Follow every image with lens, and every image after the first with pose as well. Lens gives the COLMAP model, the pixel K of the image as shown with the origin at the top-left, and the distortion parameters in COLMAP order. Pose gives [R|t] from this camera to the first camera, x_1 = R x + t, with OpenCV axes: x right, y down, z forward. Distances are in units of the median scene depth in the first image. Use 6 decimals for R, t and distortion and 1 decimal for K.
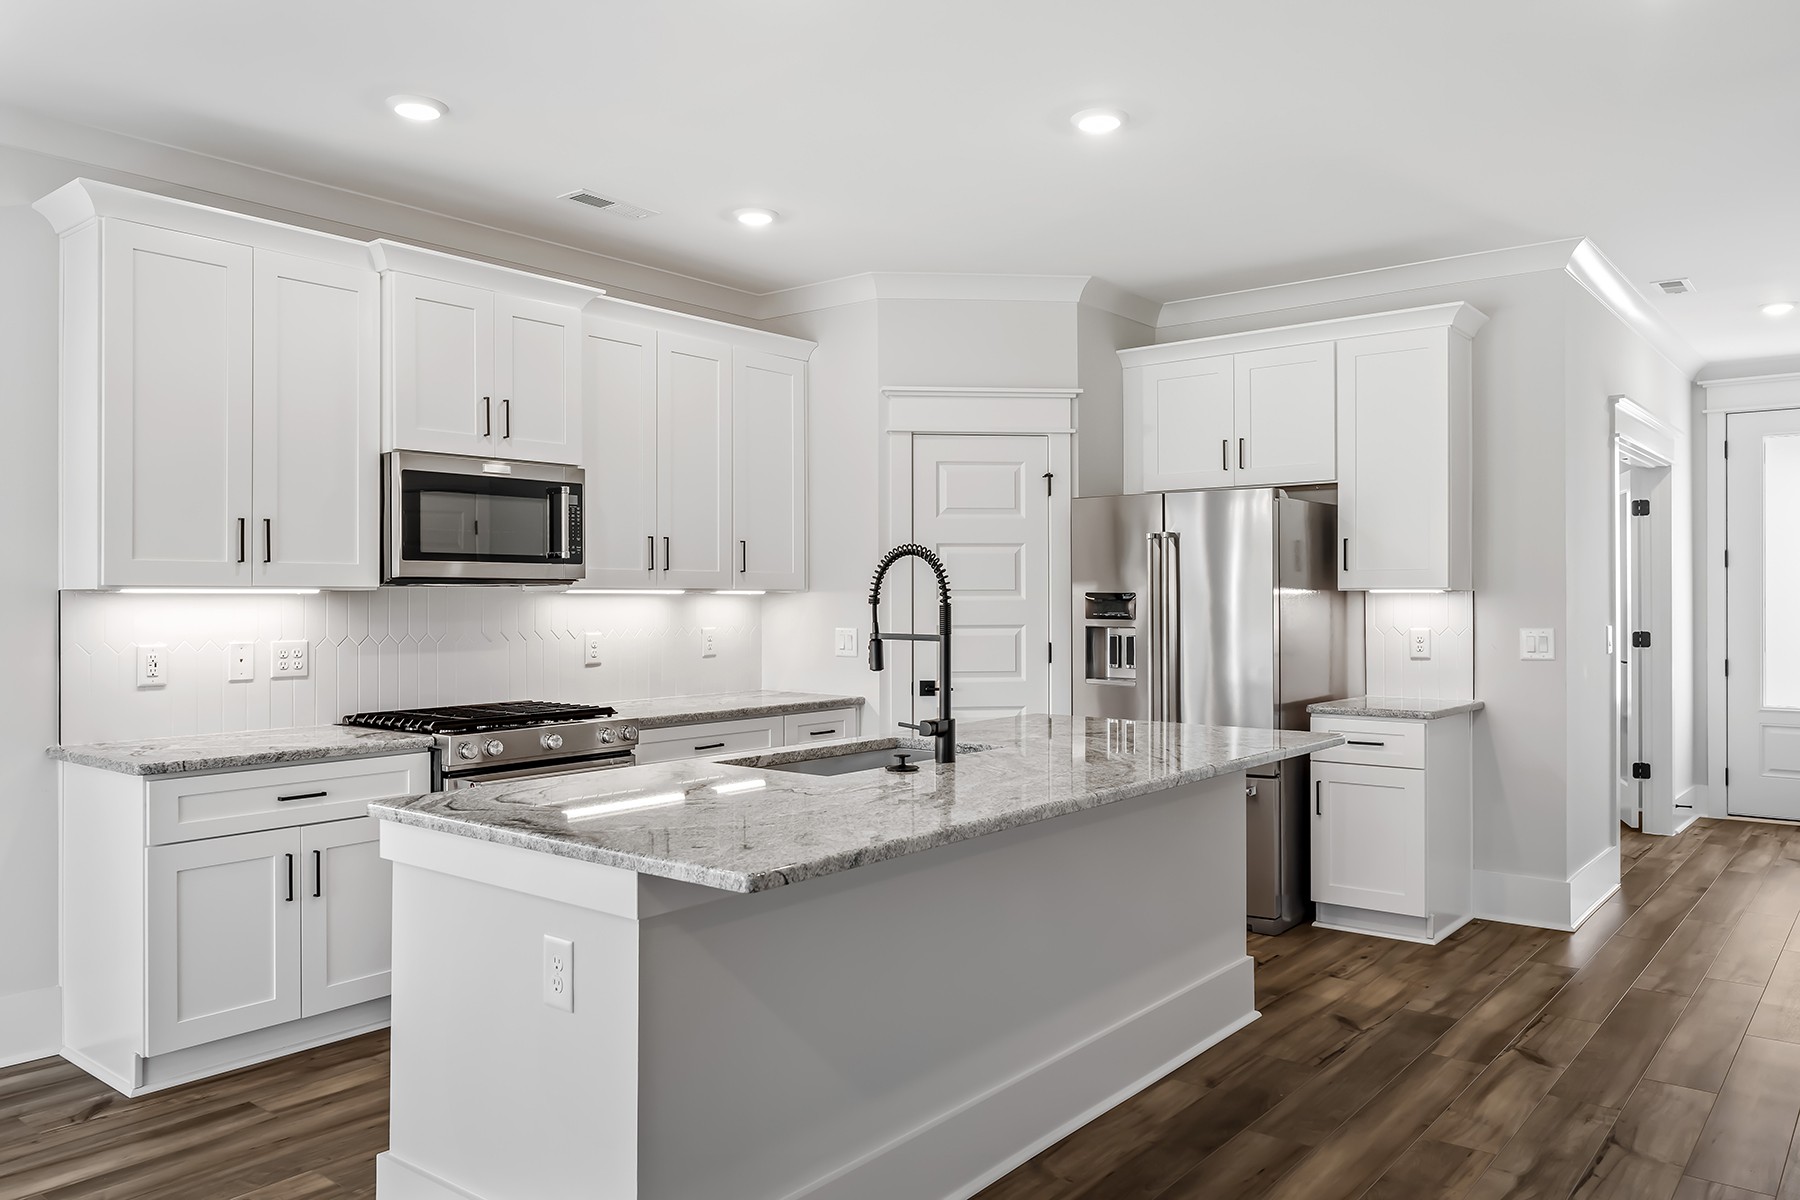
lens RADIAL K [[1311.7, 0, 908.3], [0, 1311.7, 595.1], [0, 0, 1]] dist [0.000844, -0.000061]
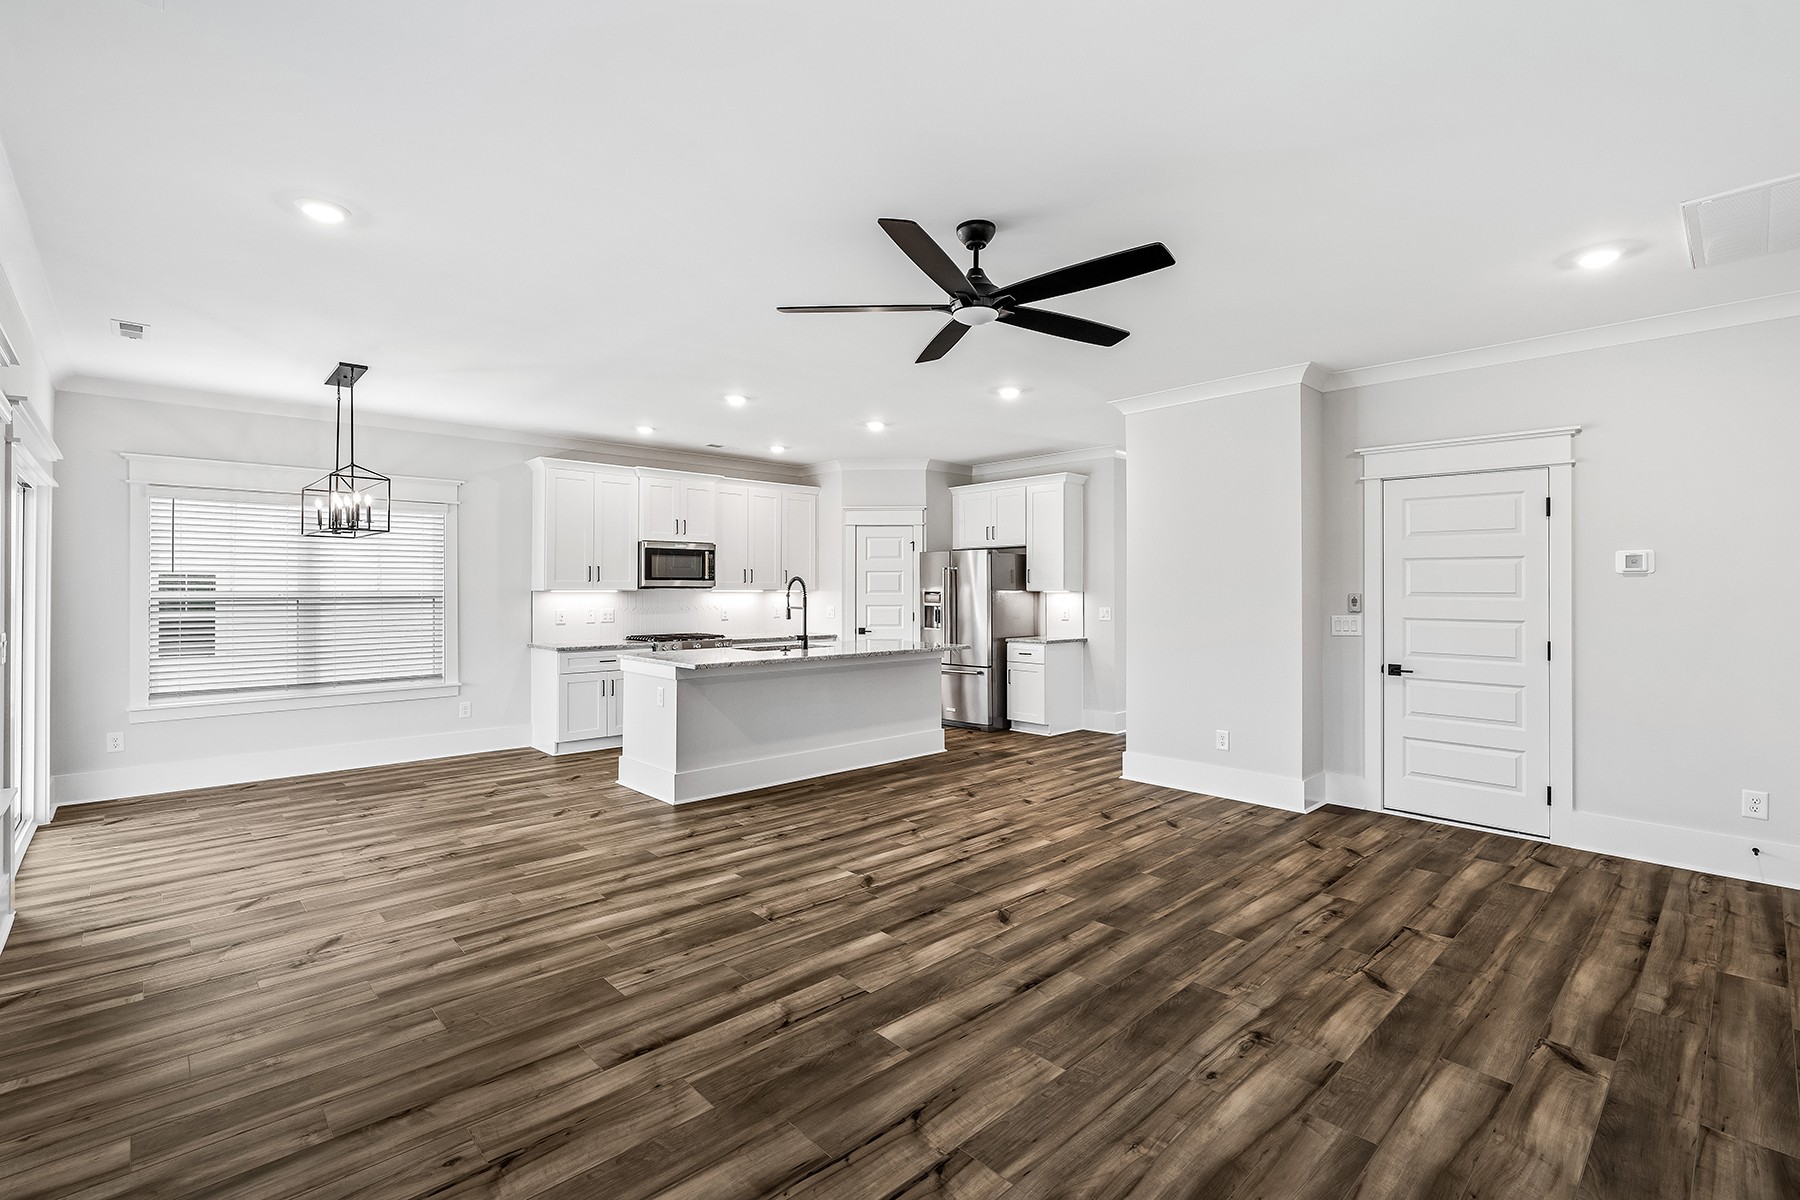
lens RADIAL K [[833.6, 0, 905.8], [0, 833.6, 578.8], [0, 0, 1]] dist [-0.002668, 0.001458]
pose [[0.990188, 0.000678, -0.139743, 0.382089], [-0.002299, 0.999932, -0.011435, -0.009579], [0.139726, 0.011644, 0.990122, -0.630523]]
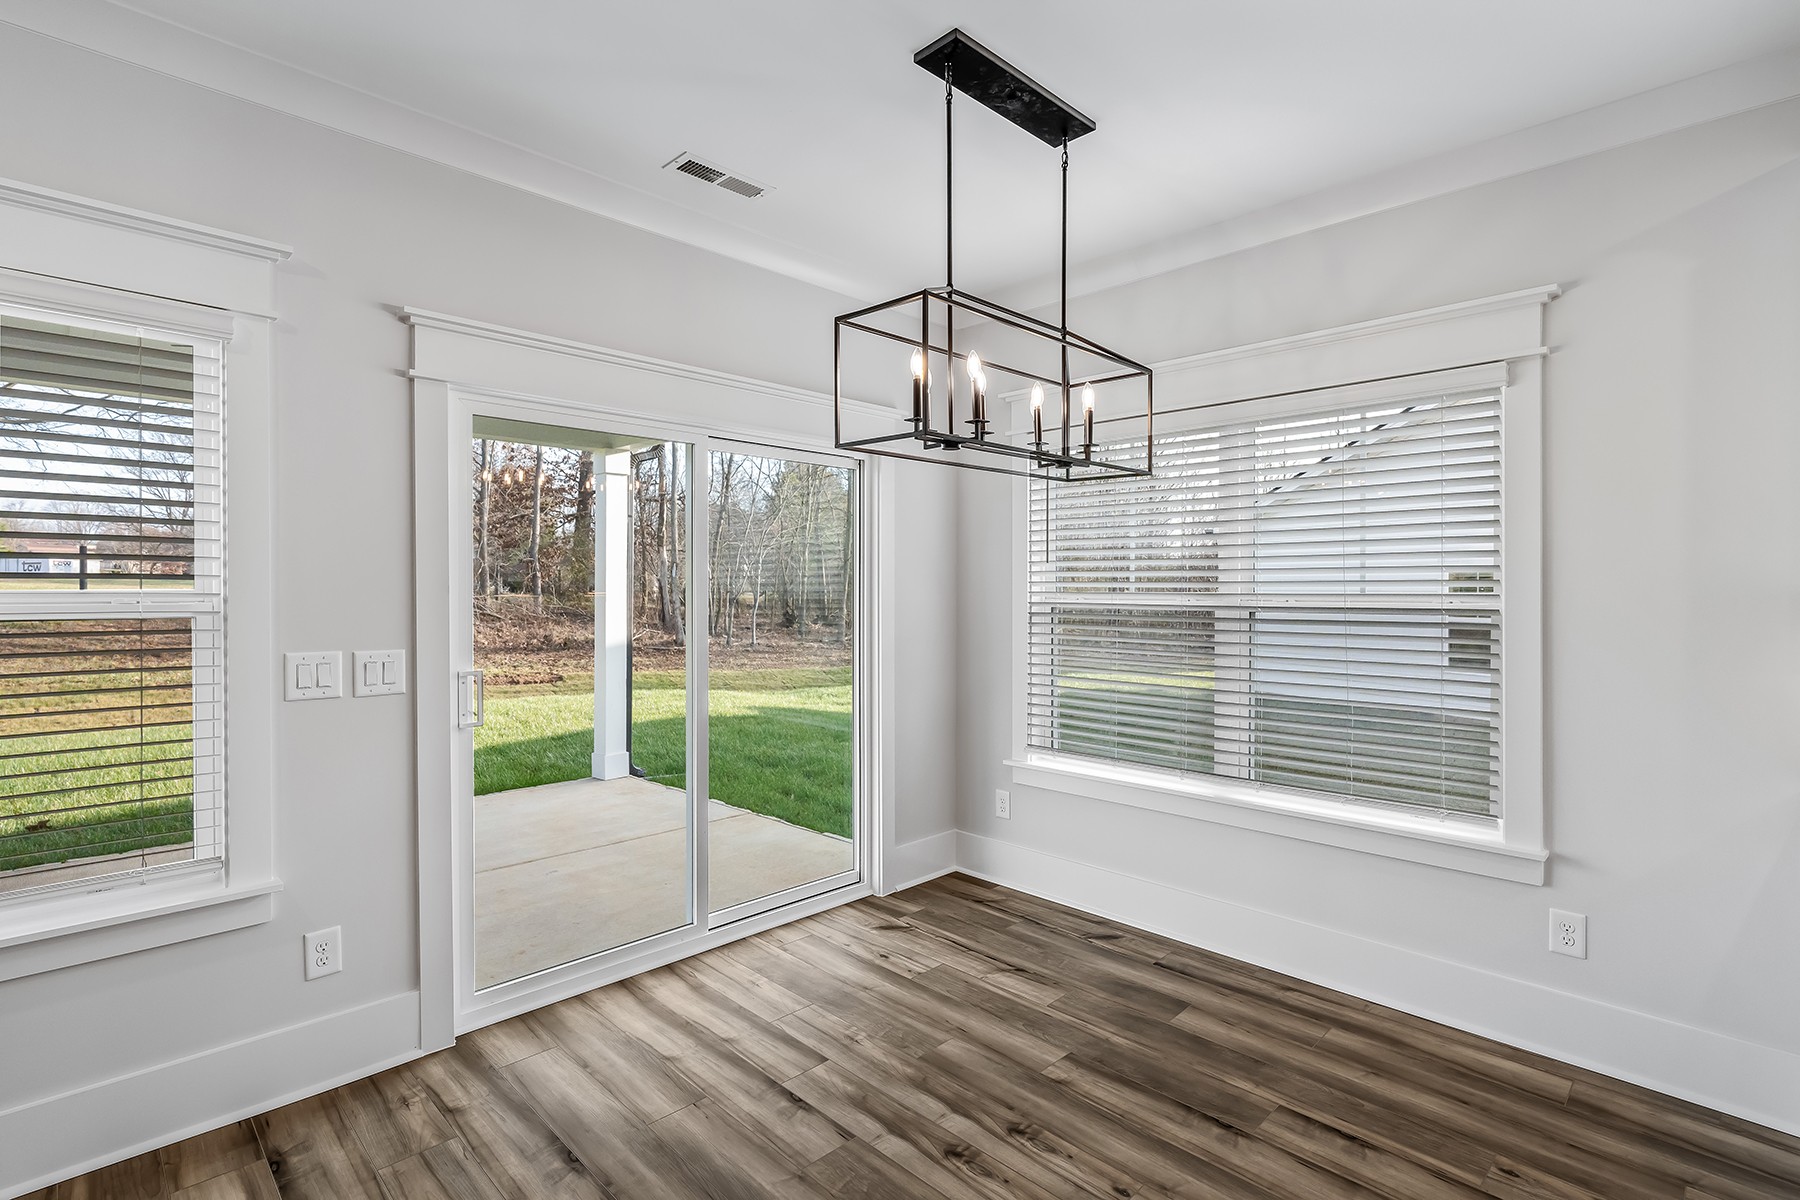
lens RADIAL K [[833.6, 0, 912.9], [0, 833.6, 598.1], [0, 0, 1]] dist [-0.002668, 0.001458]
pose [[-0.106884, 0.009022, -0.994231, -0.036002], [0.001651, 0.999959, 0.008897, -0.005405], [0.994270, -0.000691, -0.106894, 0.385397]]
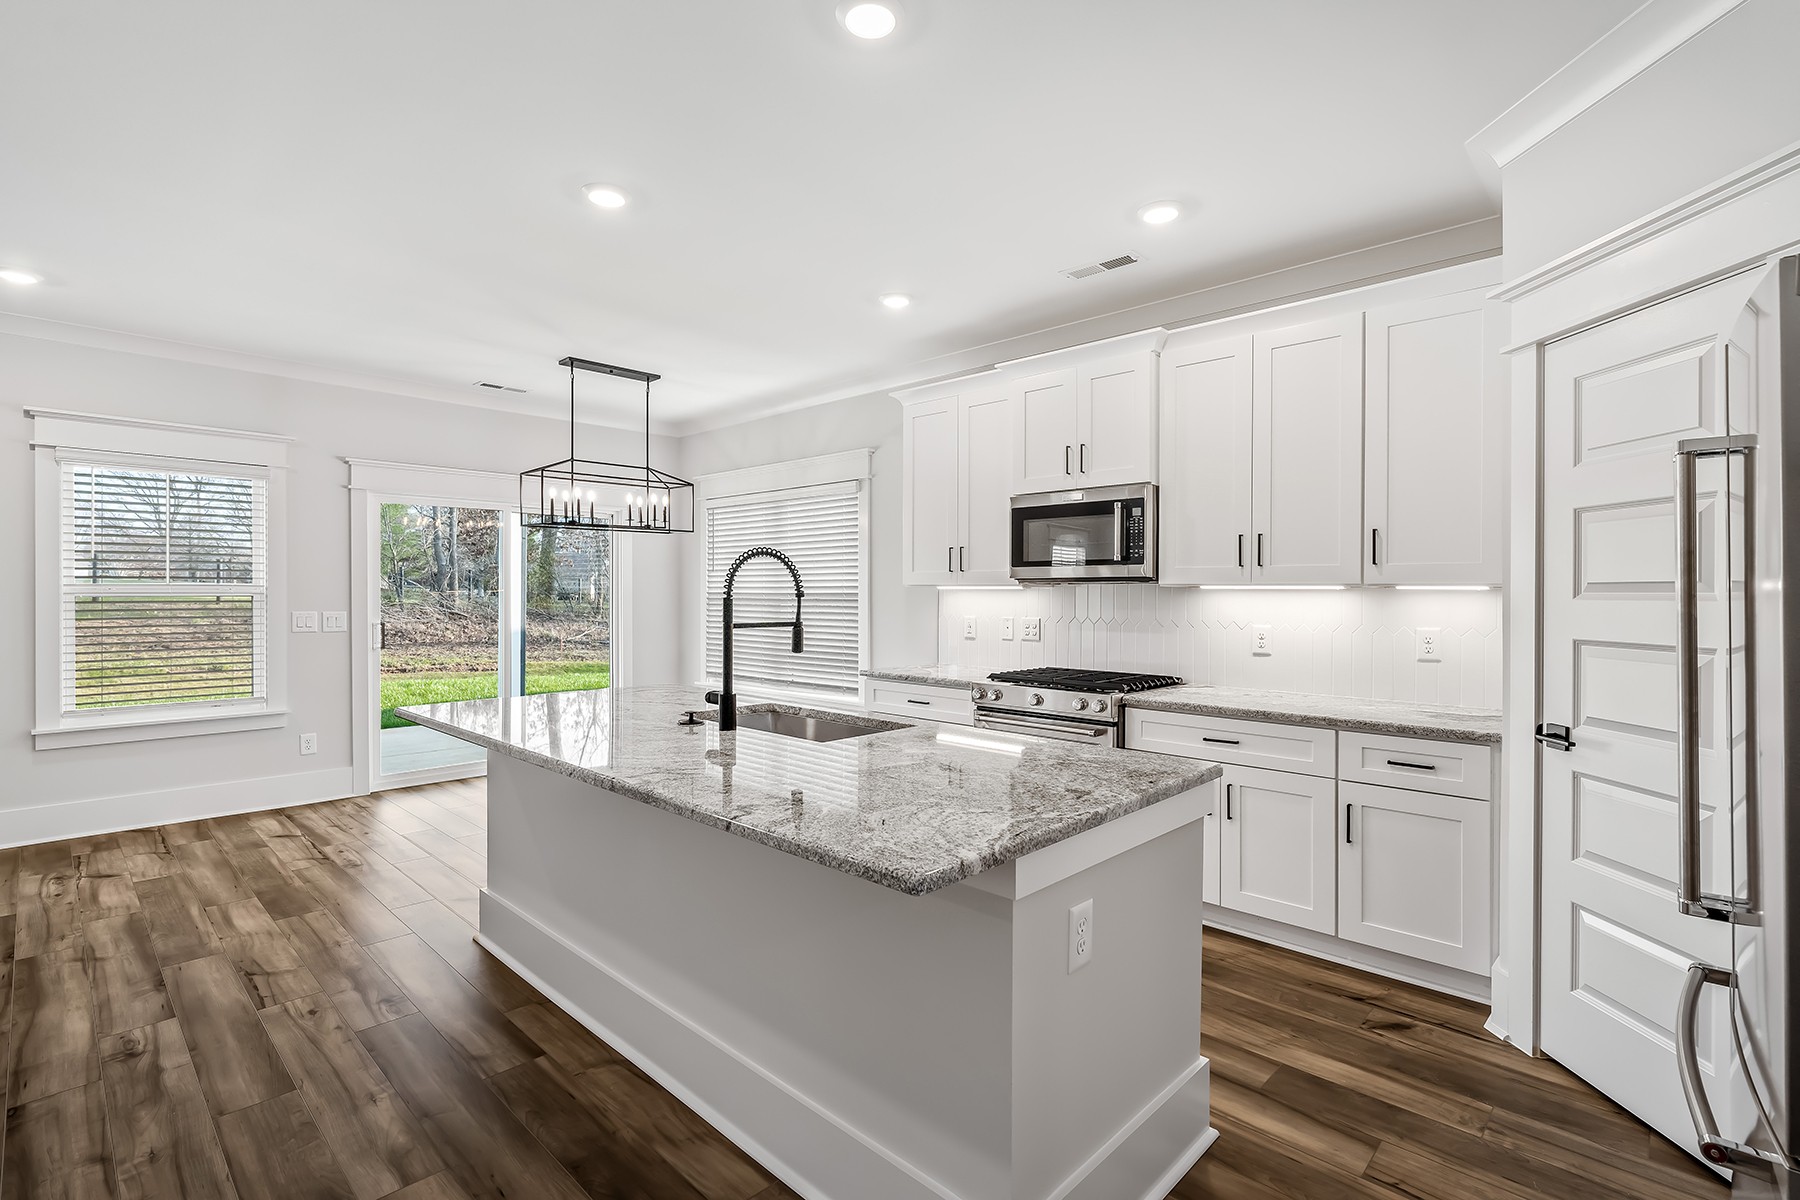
lens RADIAL K [[833.6, 0, 885.9], [0, 833.6, 588.6], [0, 0, 1]] dist [-0.002668, 0.001458]
pose [[-0.106278, -0.002028, -0.994334, 0.558402], [-0.001627, 0.999997, -0.001865, 0.000378], [0.994335, 0.001420, -0.106281, 0.889471]]
